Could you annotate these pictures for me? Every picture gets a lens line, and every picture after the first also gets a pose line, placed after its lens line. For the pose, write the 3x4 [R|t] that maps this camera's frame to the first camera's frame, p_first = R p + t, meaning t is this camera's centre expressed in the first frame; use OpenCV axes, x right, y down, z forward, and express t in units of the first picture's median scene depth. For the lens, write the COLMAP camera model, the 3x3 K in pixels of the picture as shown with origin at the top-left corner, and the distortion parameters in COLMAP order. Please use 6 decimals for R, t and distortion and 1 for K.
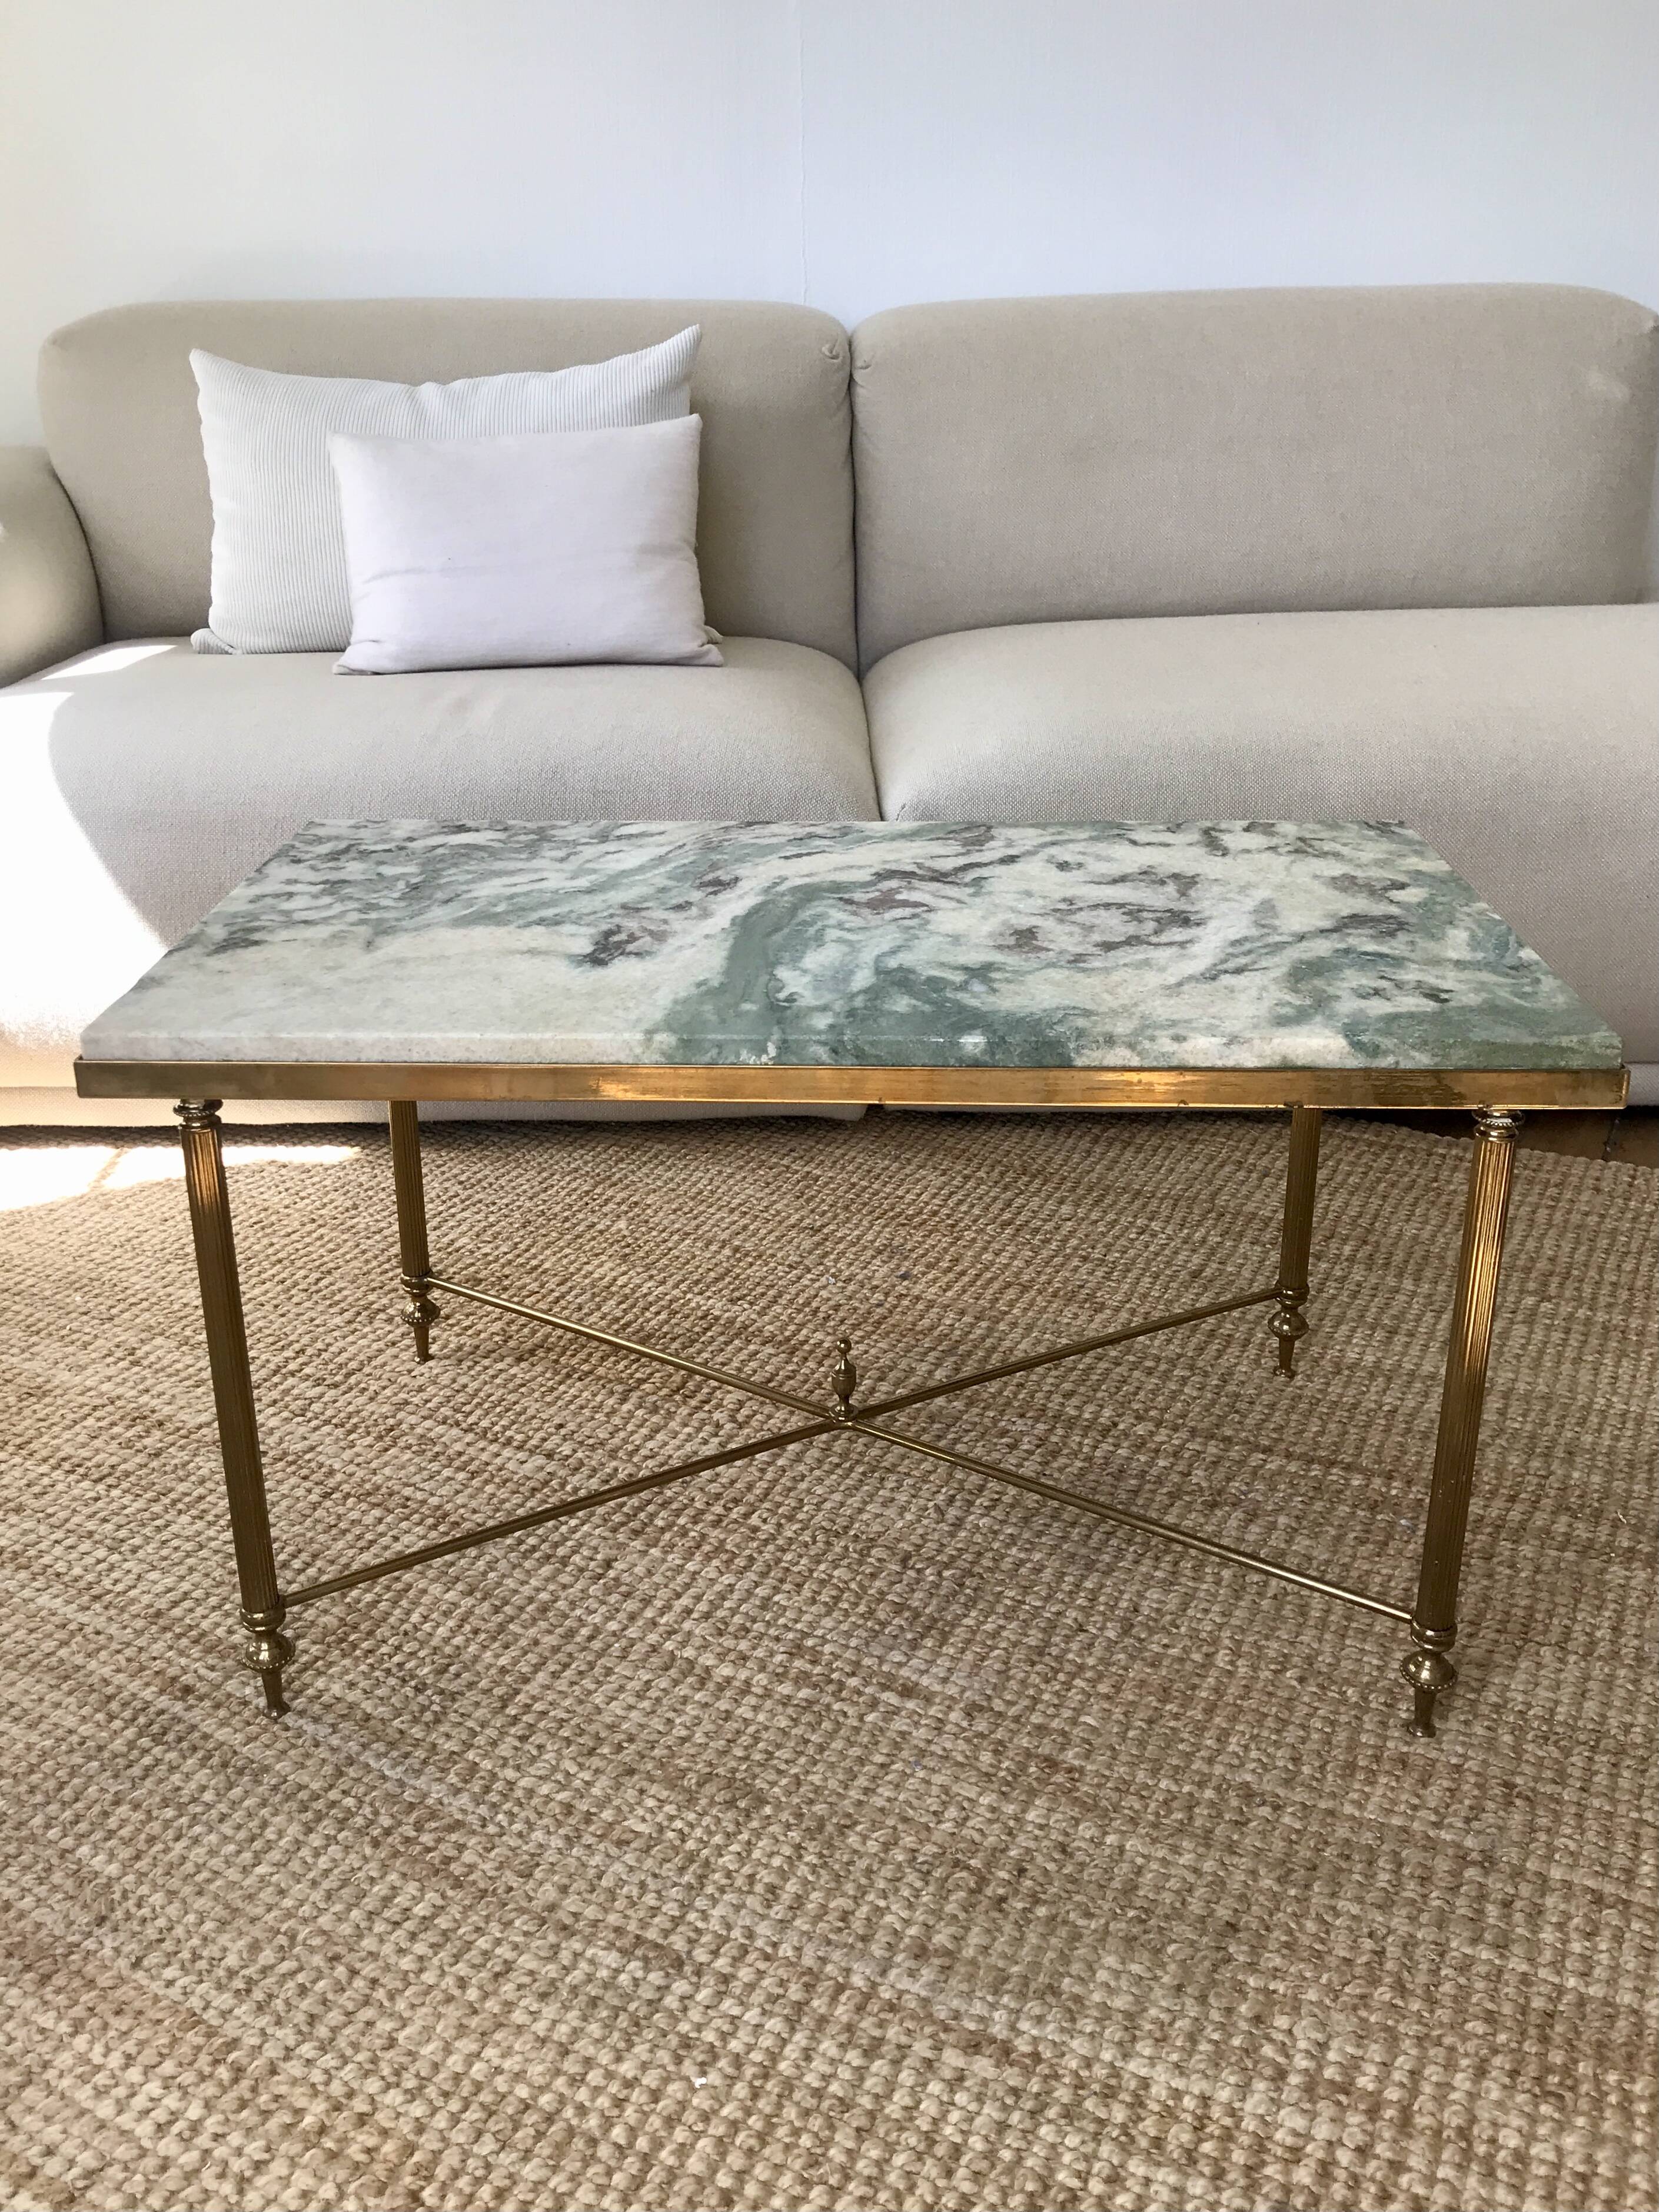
lens RADIAL K [[1946.8, 0, 808.3], [0, 1946.8, 1041.8], [0, 0, 1]] dist [0.009264, -0.000320]
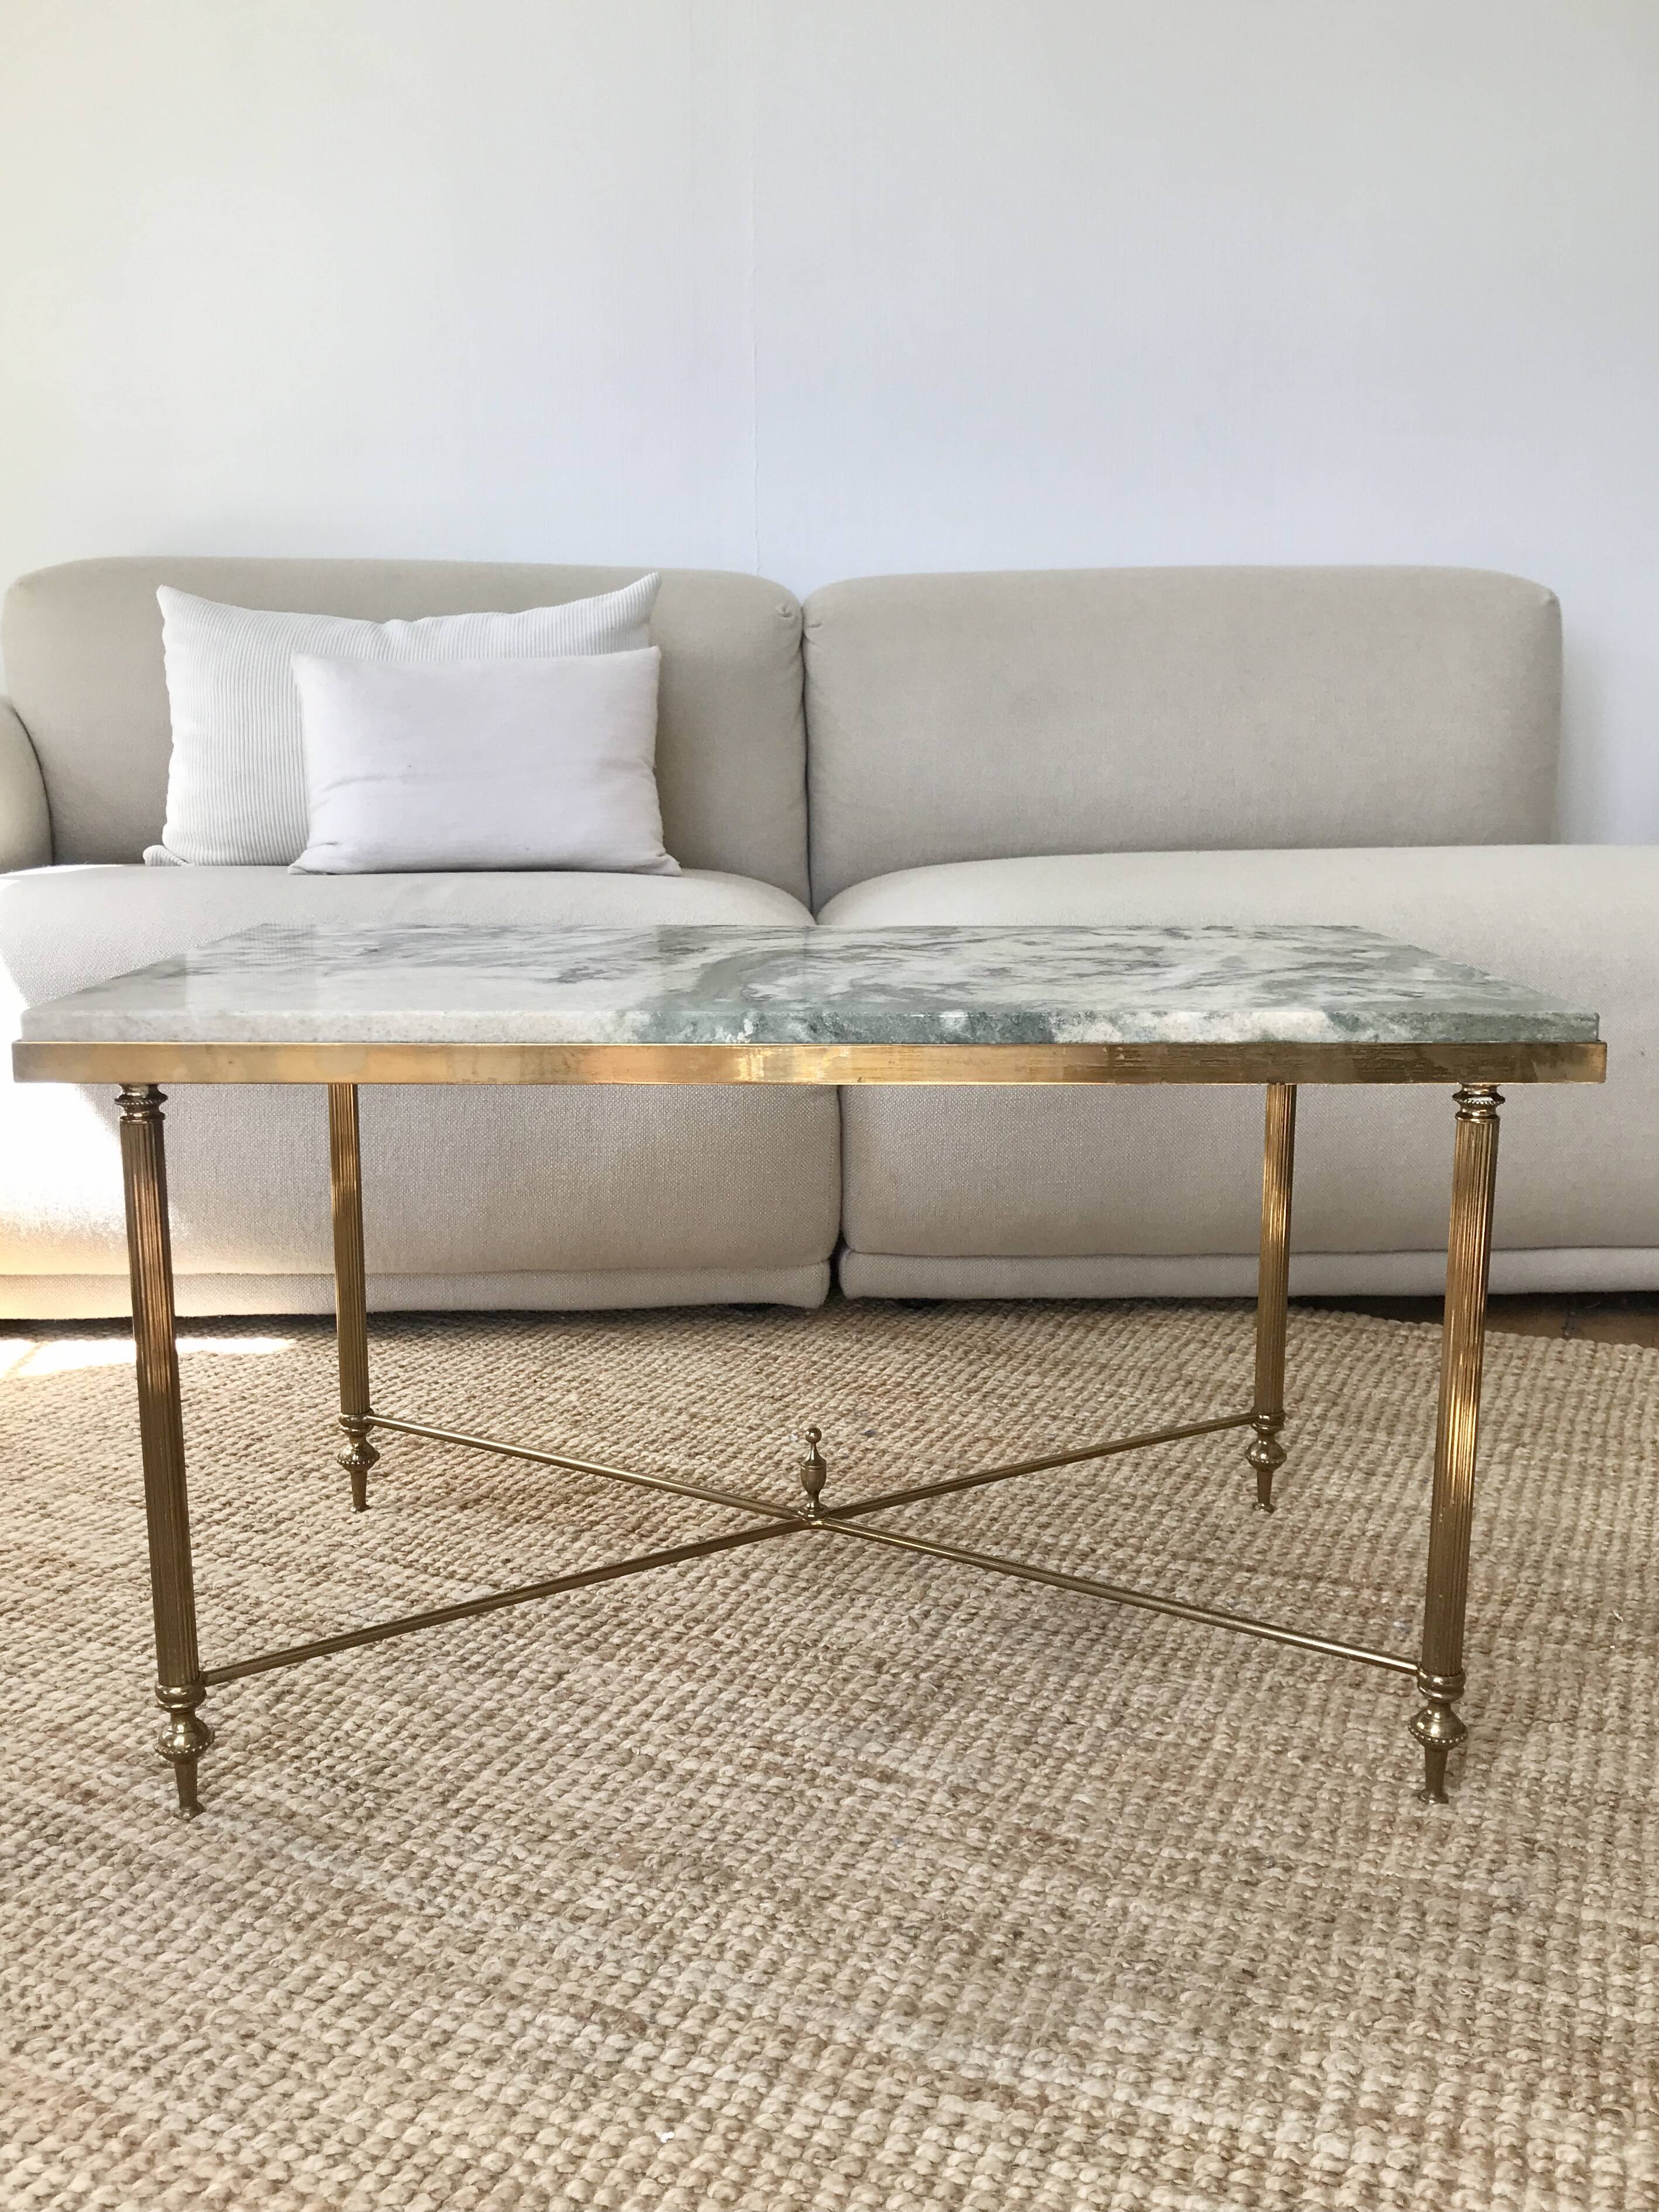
lens RADIAL K [[1943.0, 0, 873.3], [0, 1943.0, 1094.1], [0, 0, 1]] dist [0.009331, 0.000824]
pose [[0.997885, 0.002206, 0.064970, -0.015612], [0.009074, 0.984914, -0.172809, 0.167913], [-0.064371, 0.173033, 0.982810, 0.034989]]
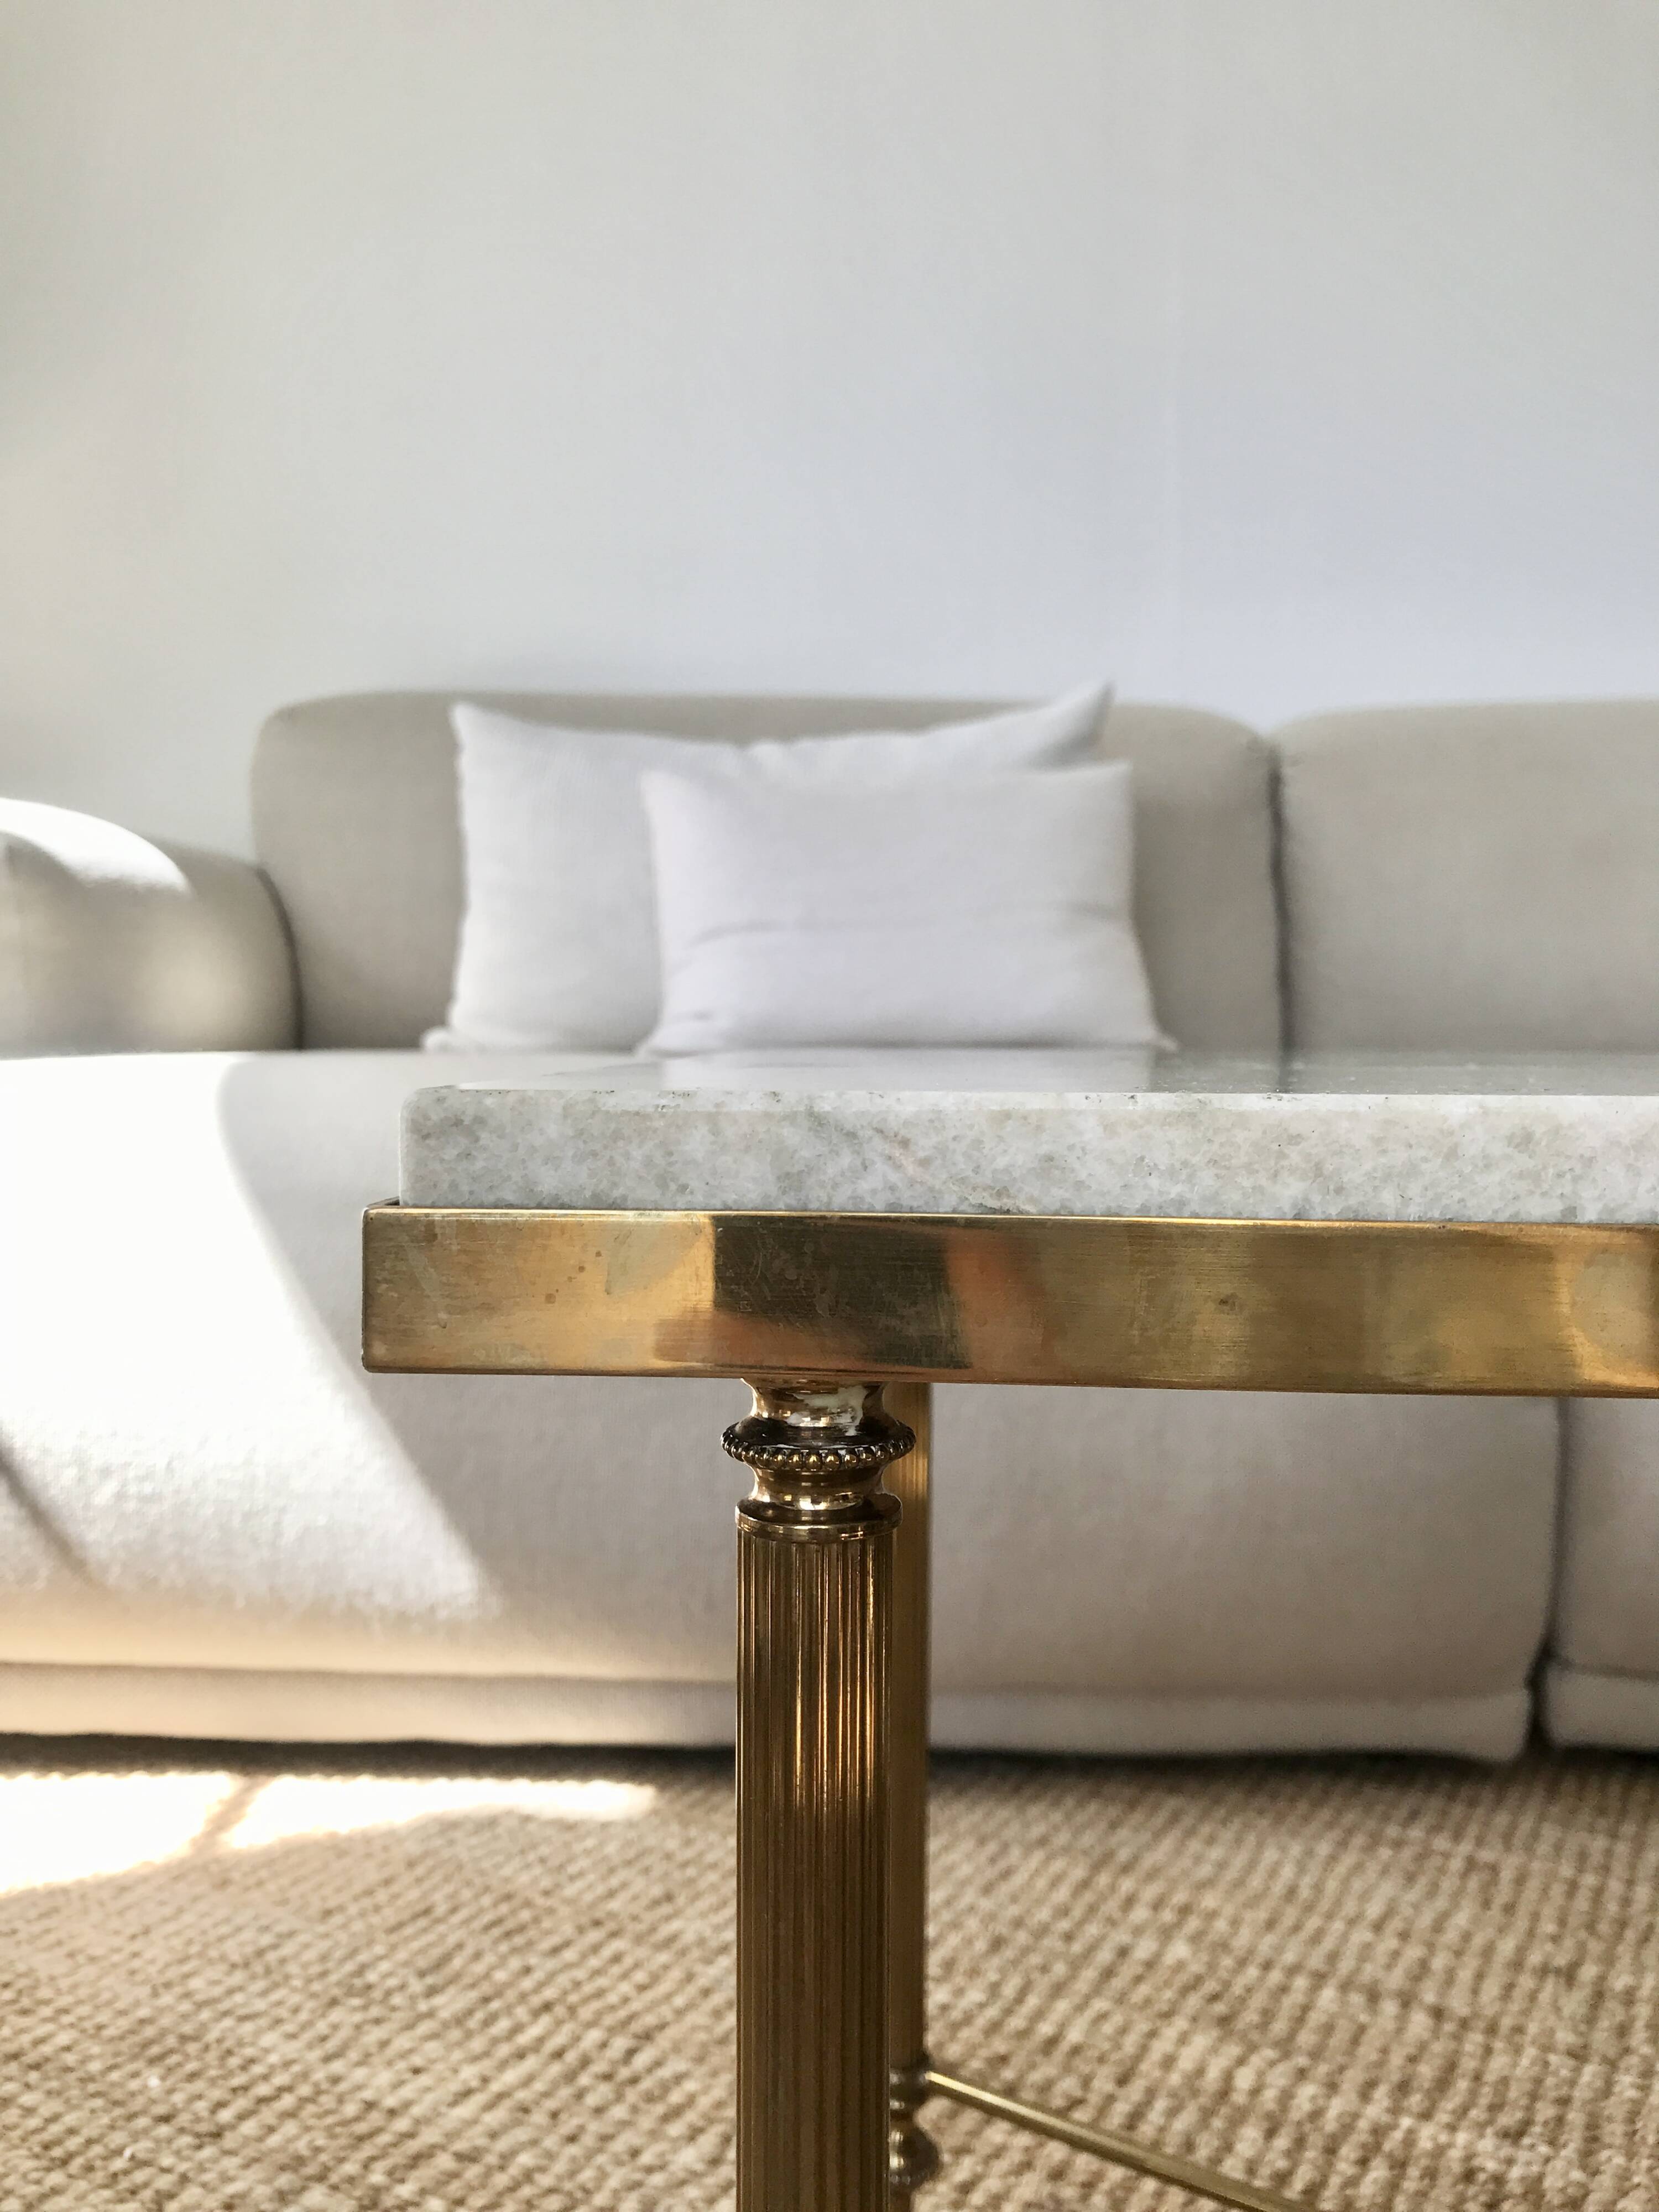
lens RADIAL K [[1874.1, 0, 829.5], [0, 1874.1, 1106.0], [0, 0, 1]] dist [-0.001358, 0.004920]
pose [[0.999253, 0.016353, -0.035008, -0.261553], [-0.026513, 0.949271, -0.313340, 0.056739], [0.028108, 0.314034, 0.948996, 0.653158]]
